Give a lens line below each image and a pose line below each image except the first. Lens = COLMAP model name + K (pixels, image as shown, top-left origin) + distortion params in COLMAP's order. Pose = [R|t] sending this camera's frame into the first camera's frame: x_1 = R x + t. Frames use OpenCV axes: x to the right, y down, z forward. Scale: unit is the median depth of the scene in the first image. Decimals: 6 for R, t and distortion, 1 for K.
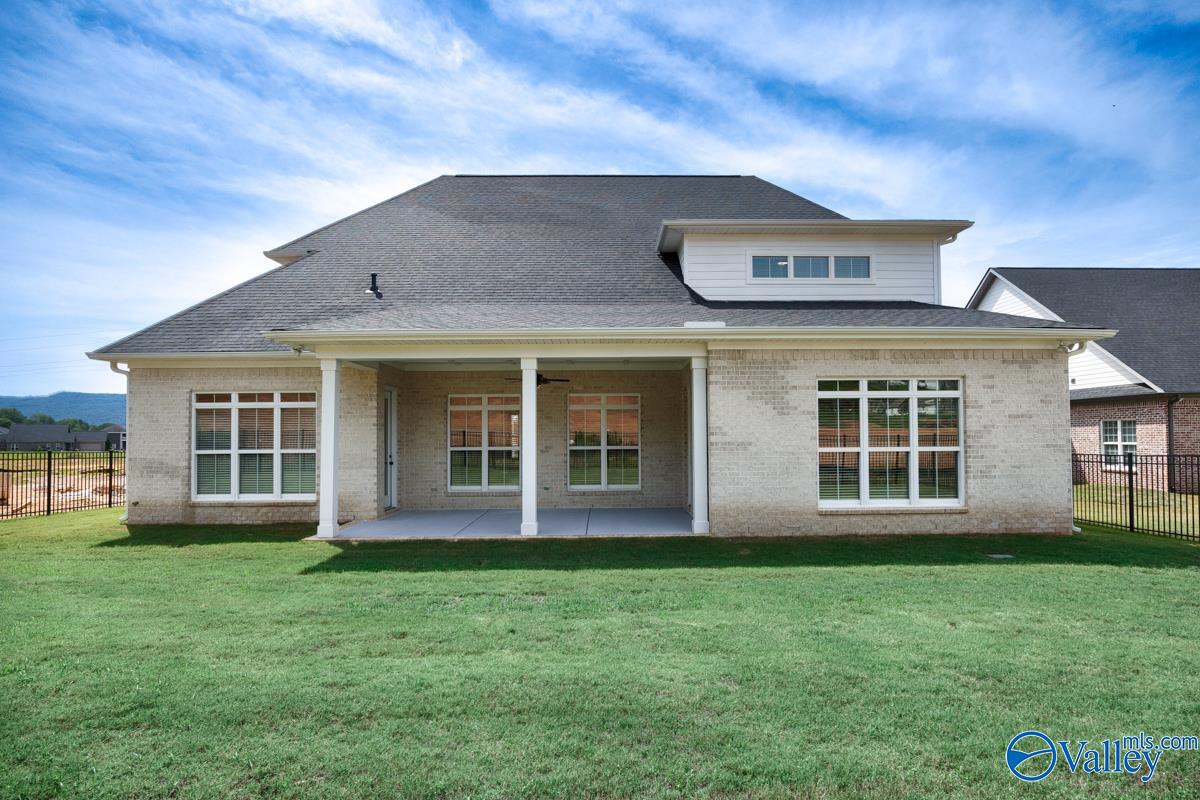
lens RADIAL K [[594.6, 0, 600.0], [0, 594.6, 400.0], [0, 0, 1]] dist [-0.001362, 0.022881]
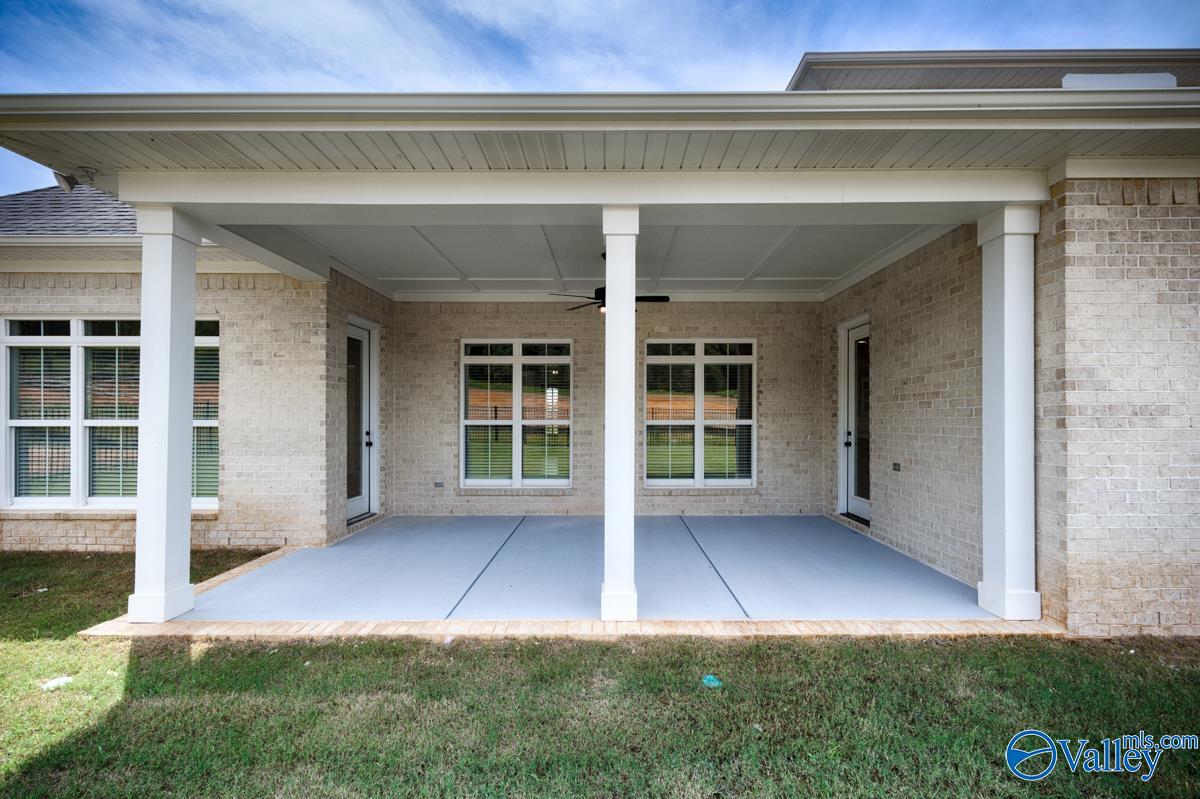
lens RADIAL K [[473.8, 0, 598.7], [0, 473.8, 402.2], [0, 0, 1]] dist [0.000123, -0.000338]
pose [[0.999788, 0.006164, -0.019660, -0.108040], [-0.005575, 0.999538, 0.029863, 0.050366], [0.019835, -0.029747, 0.999361, 0.555135]]
